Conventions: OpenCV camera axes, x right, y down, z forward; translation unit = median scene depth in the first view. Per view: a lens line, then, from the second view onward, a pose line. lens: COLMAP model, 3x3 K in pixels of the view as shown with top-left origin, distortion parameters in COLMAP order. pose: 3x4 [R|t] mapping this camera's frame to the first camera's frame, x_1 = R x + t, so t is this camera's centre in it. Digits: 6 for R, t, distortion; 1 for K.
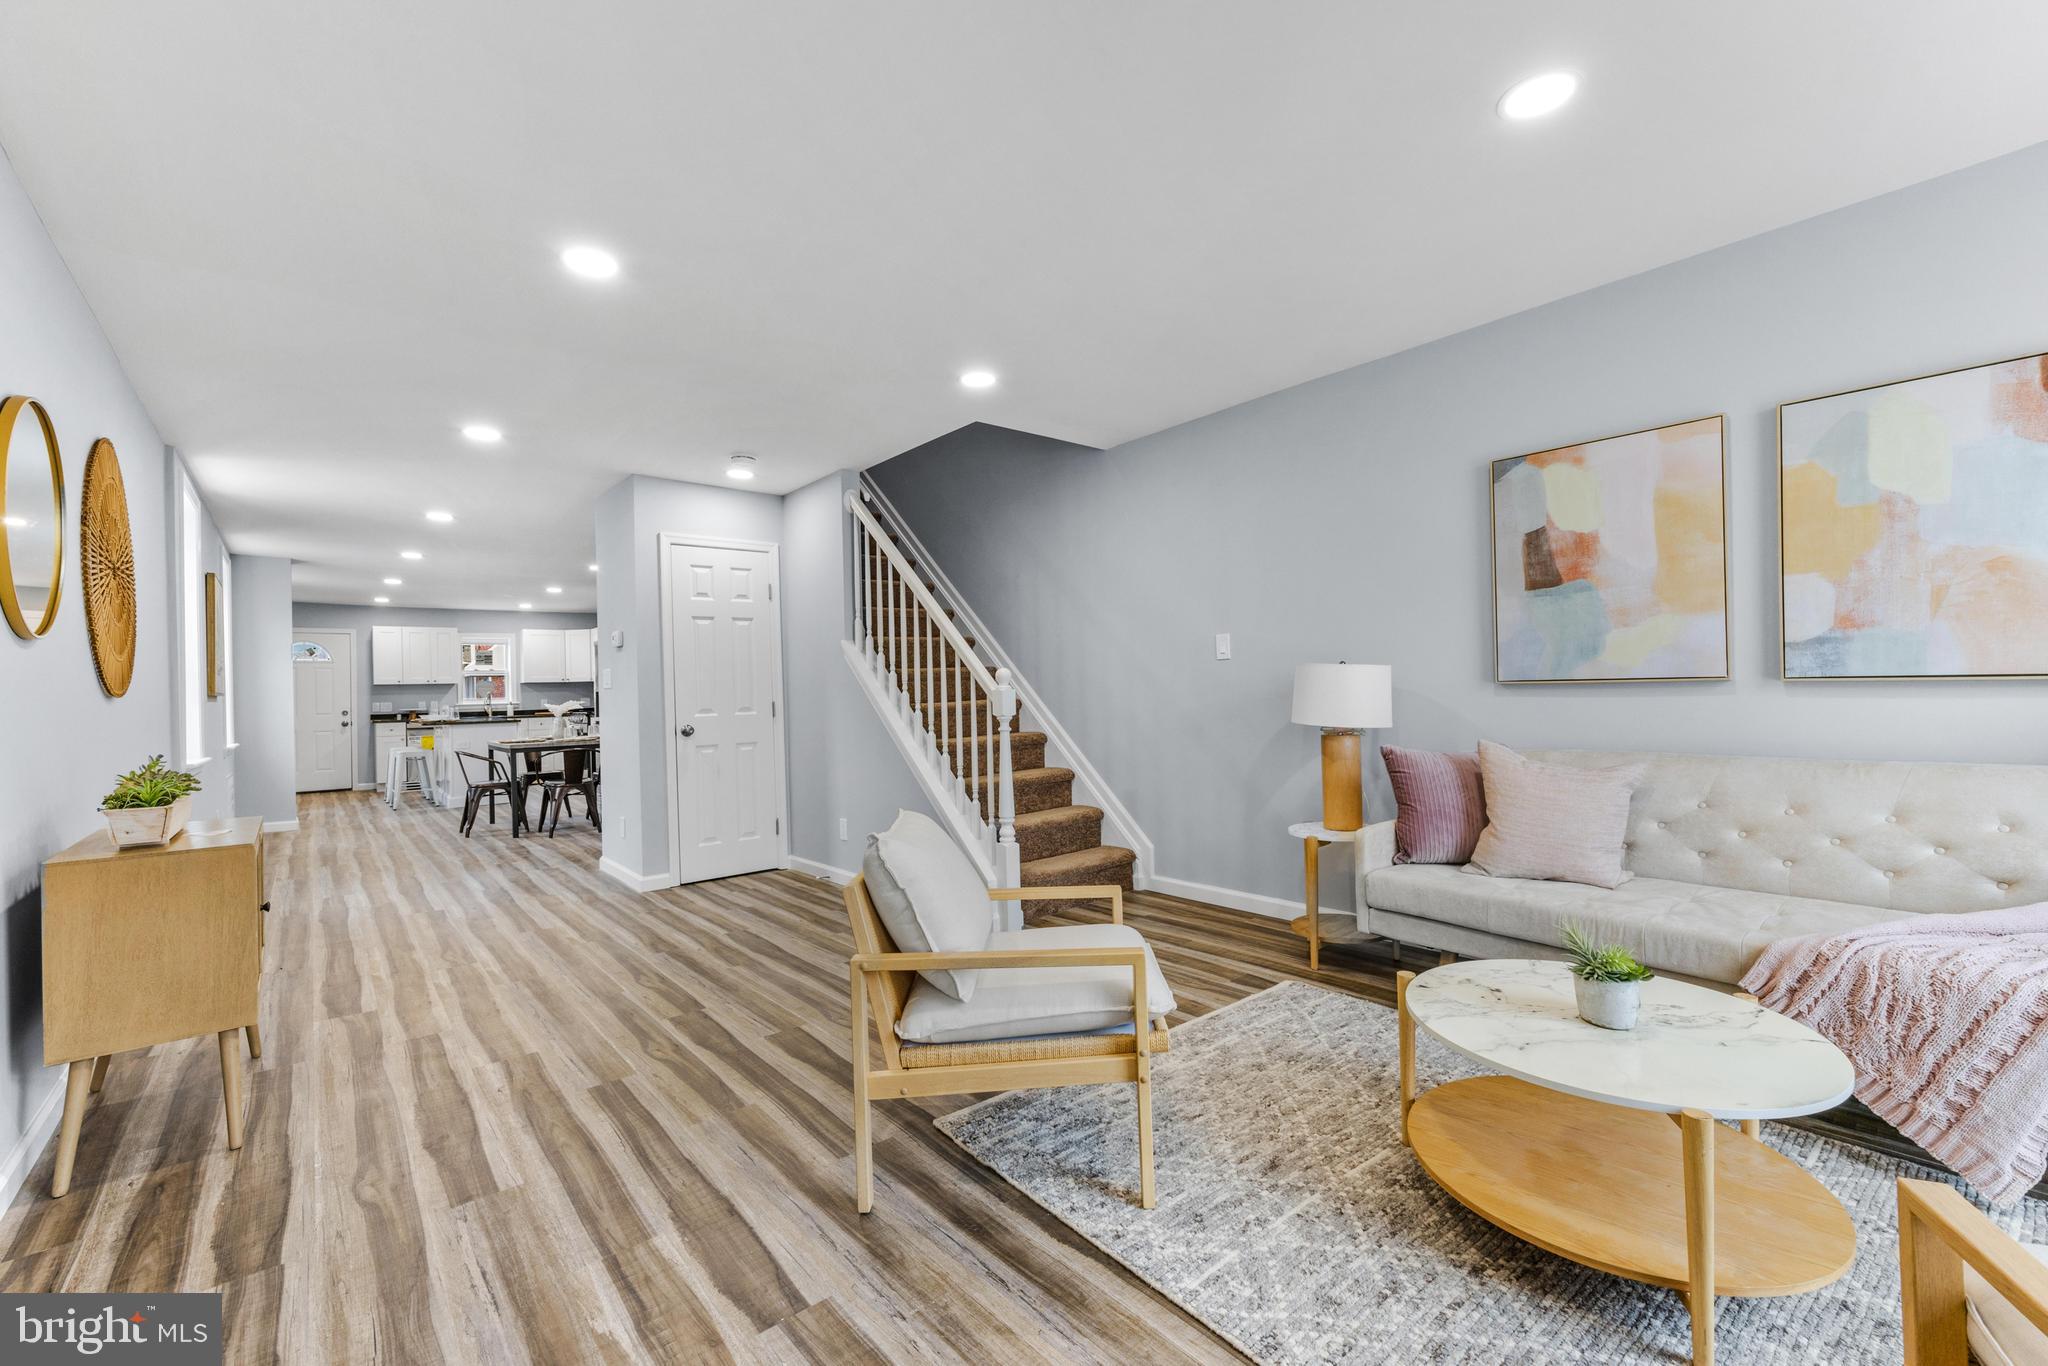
lens RADIAL K [[833.1, 0, 1024.0], [0, 833.1, 683.0], [0, 0, 1]] dist [-0.006246, -0.000033]
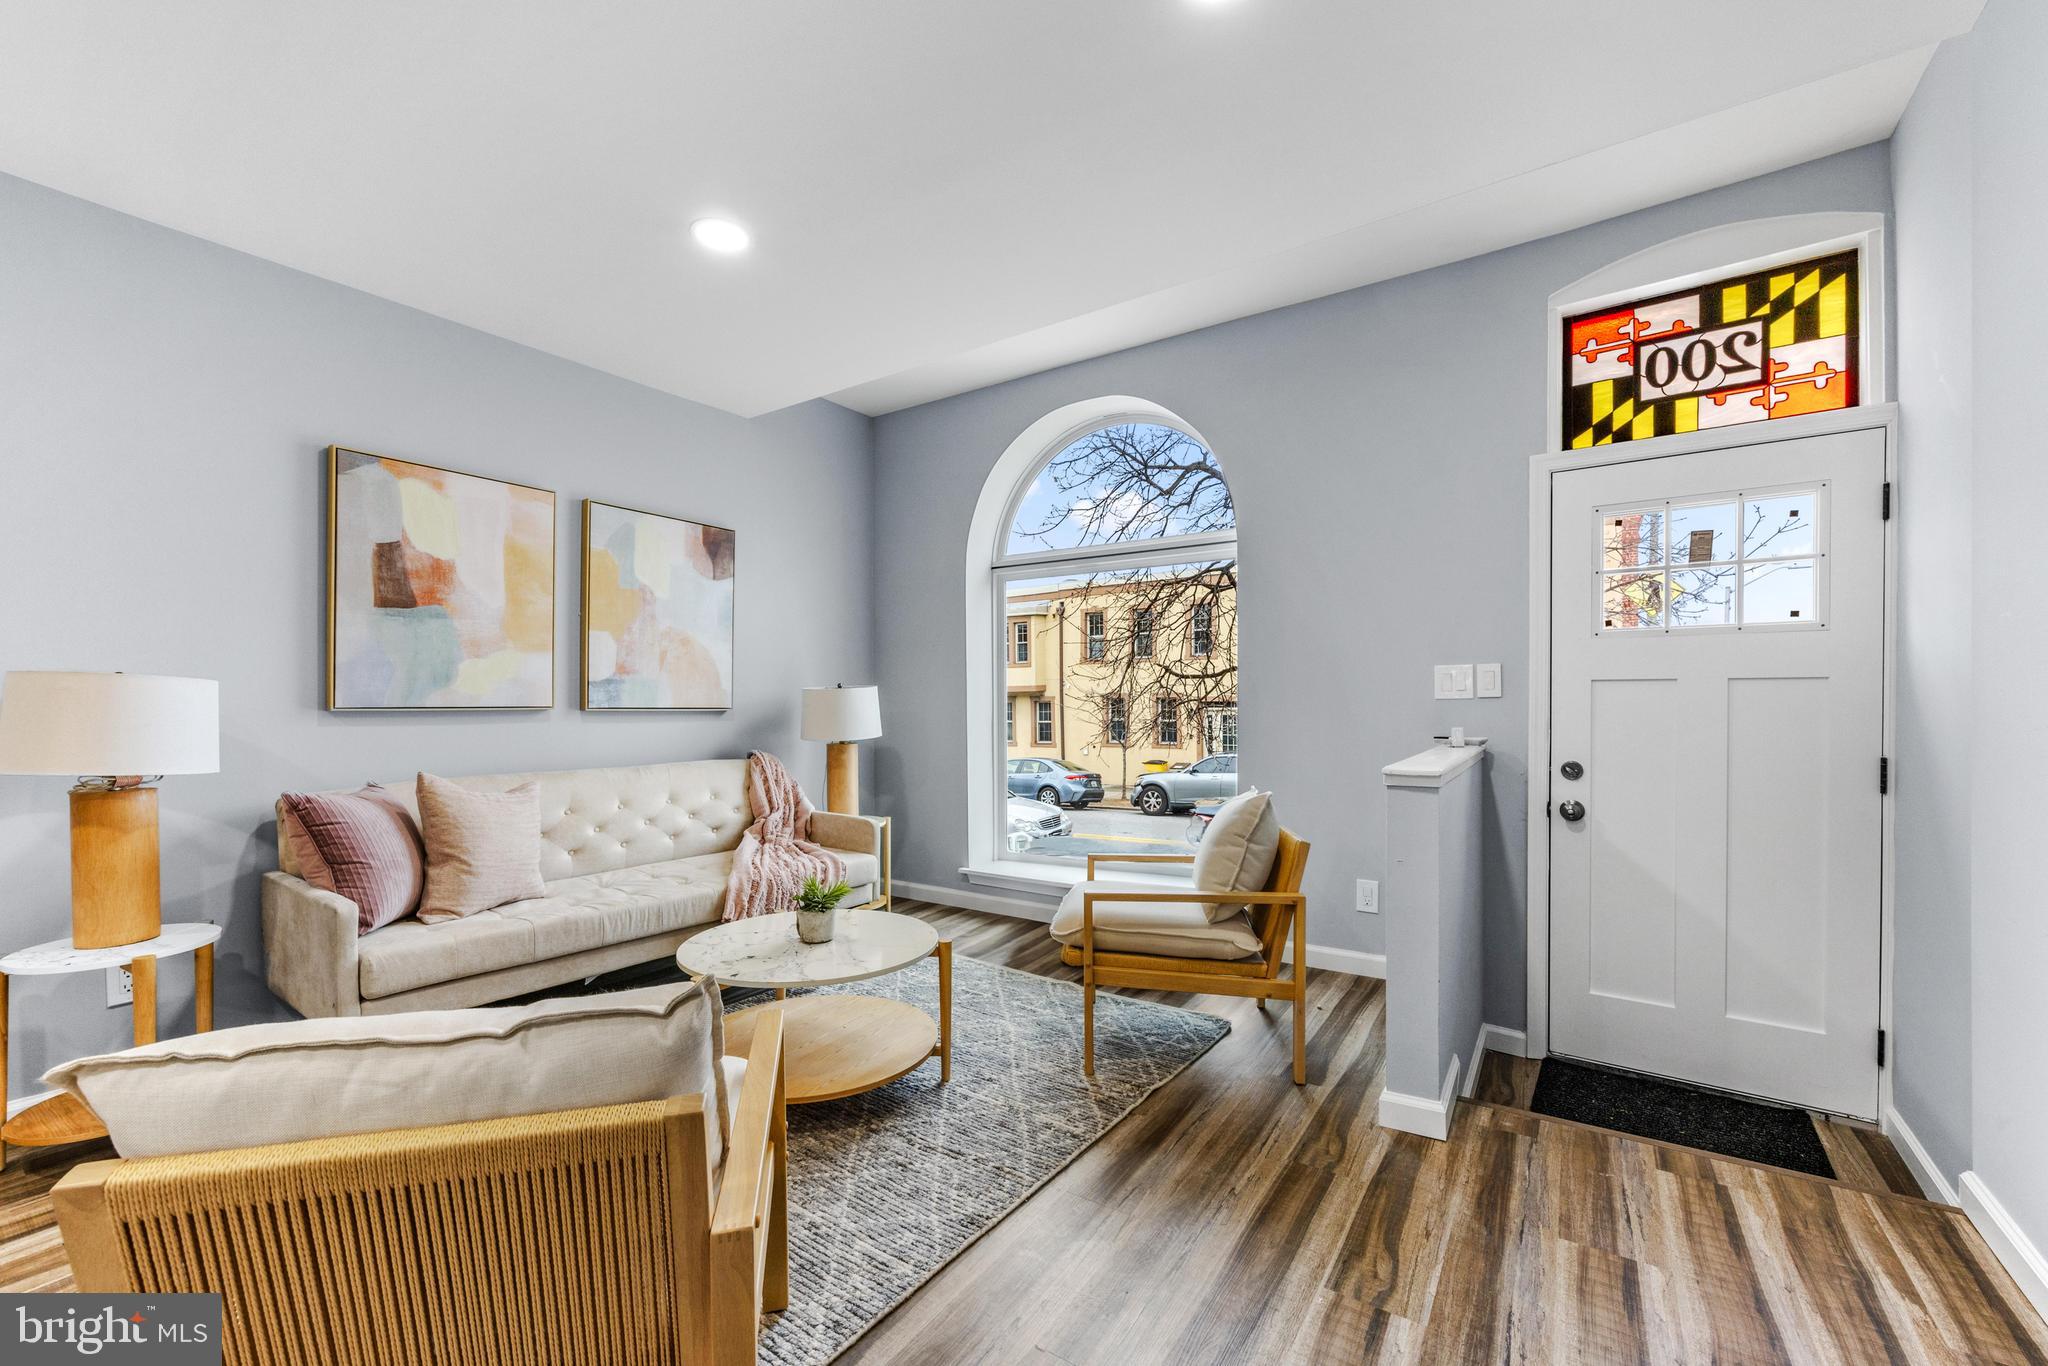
lens RADIAL K [[819.3, 0, 1022.9], [0, 819.3, 703.8], [0, 0, 1]] dist [-0.005744, 0.000015]
pose [[-0.263511, 0.024886, 0.964335, -0.550203], [0.005681, 0.999690, -0.024246, 0.023635], [-0.964640, -0.000911, -0.263571, 0.729477]]
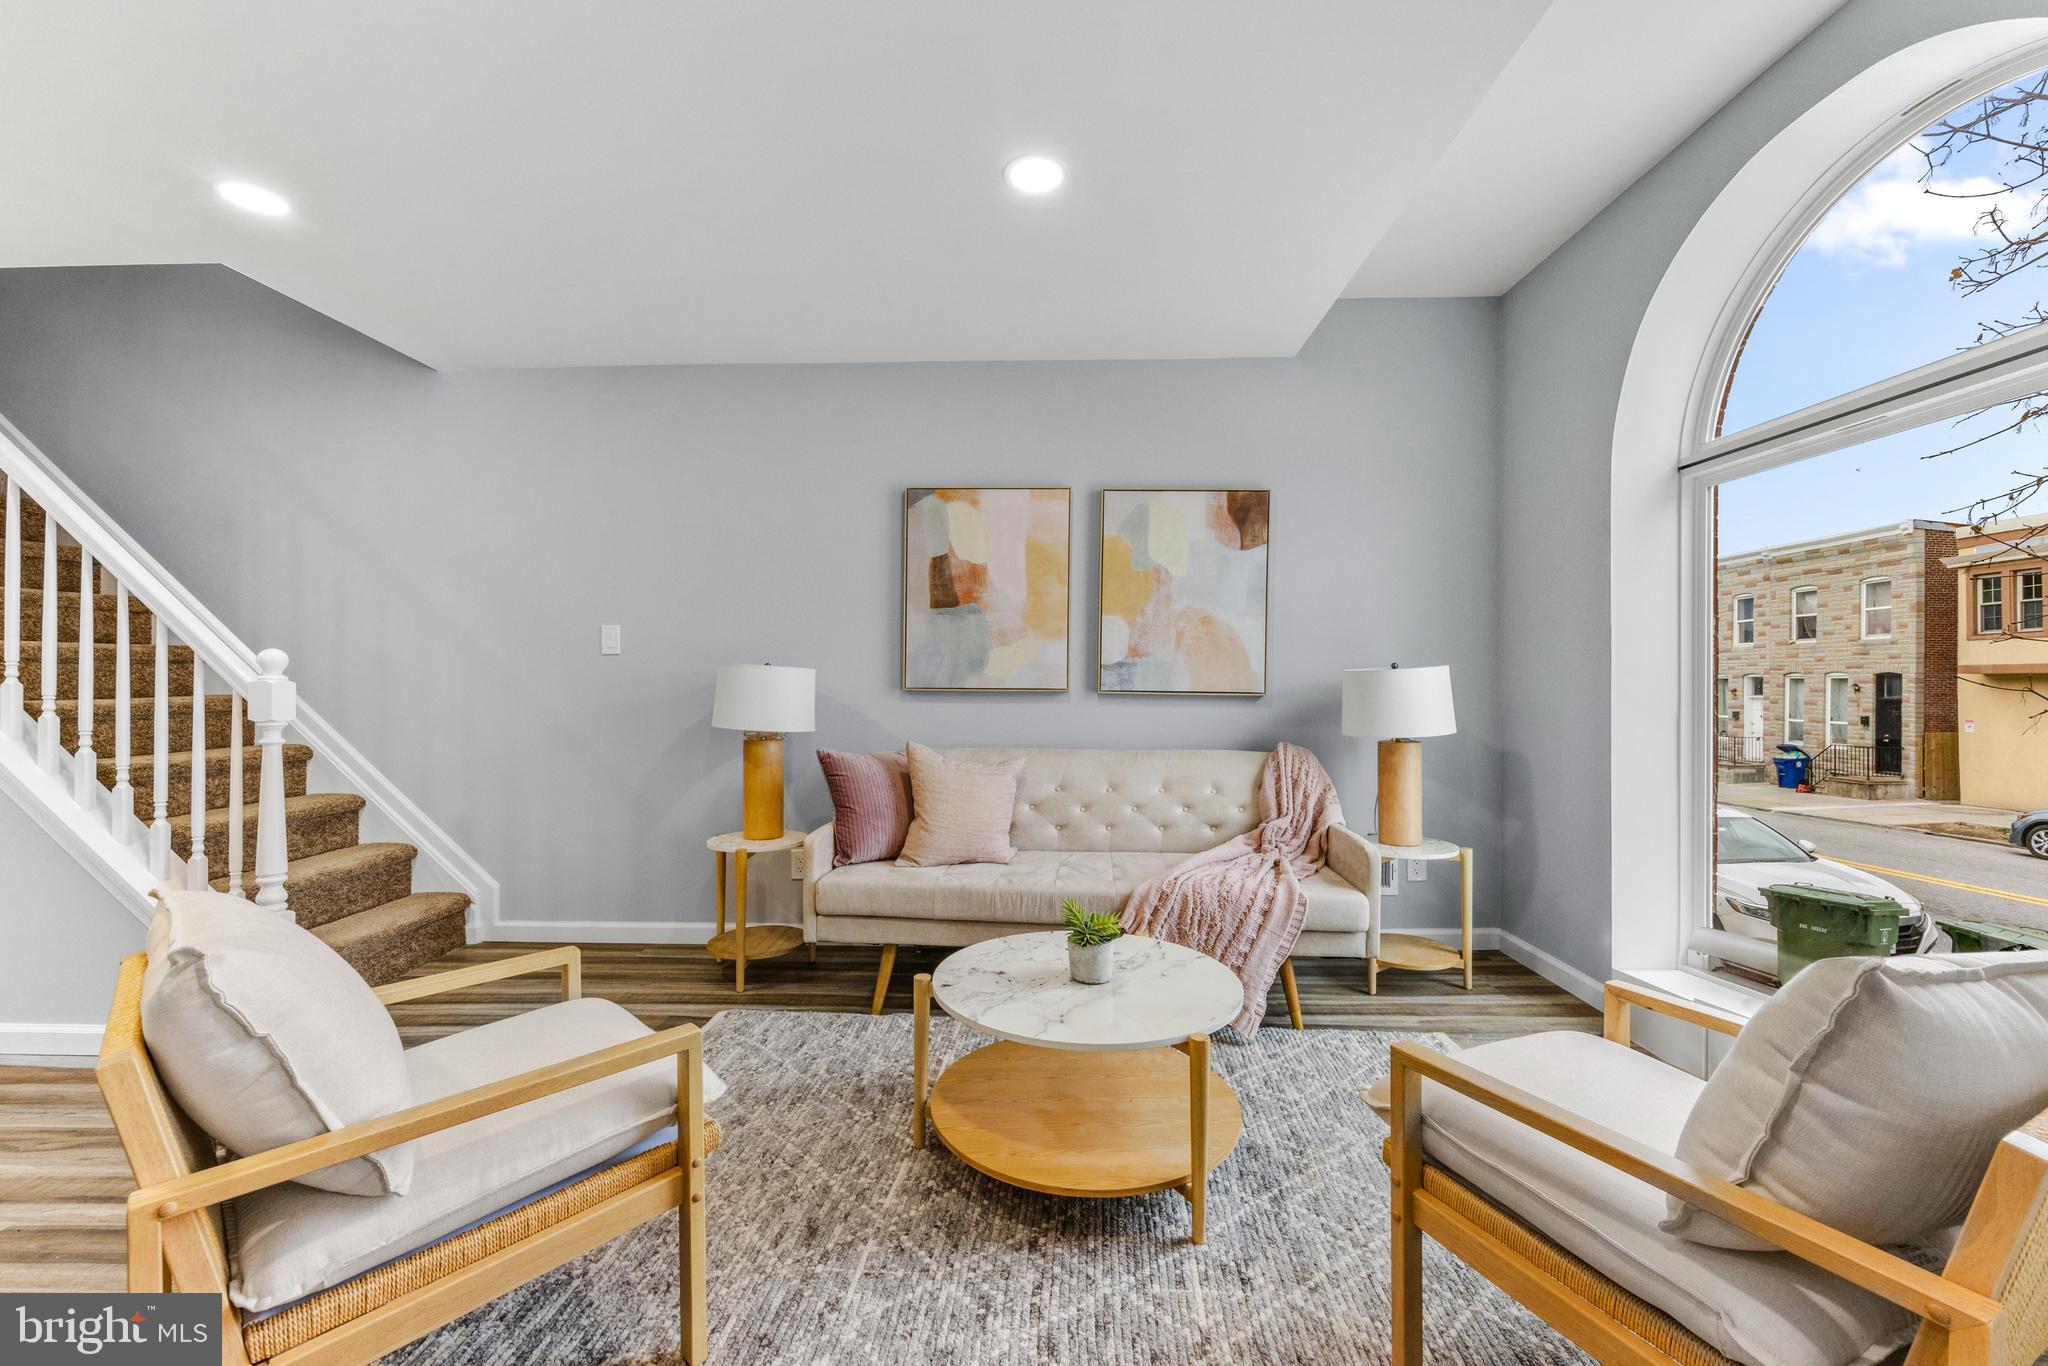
lens RADIAL K [[815.7, 0, 1022.8], [0, 815.7, 682.8], [0, 0, 1]] dist [-0.002755, 0.000027]
pose [[0.673194, 0.030015, 0.738857, -0.166403], [-0.026512, 0.999513, -0.016449, 0.006525], [-0.738991, -0.008515, 0.673662, 0.208996]]
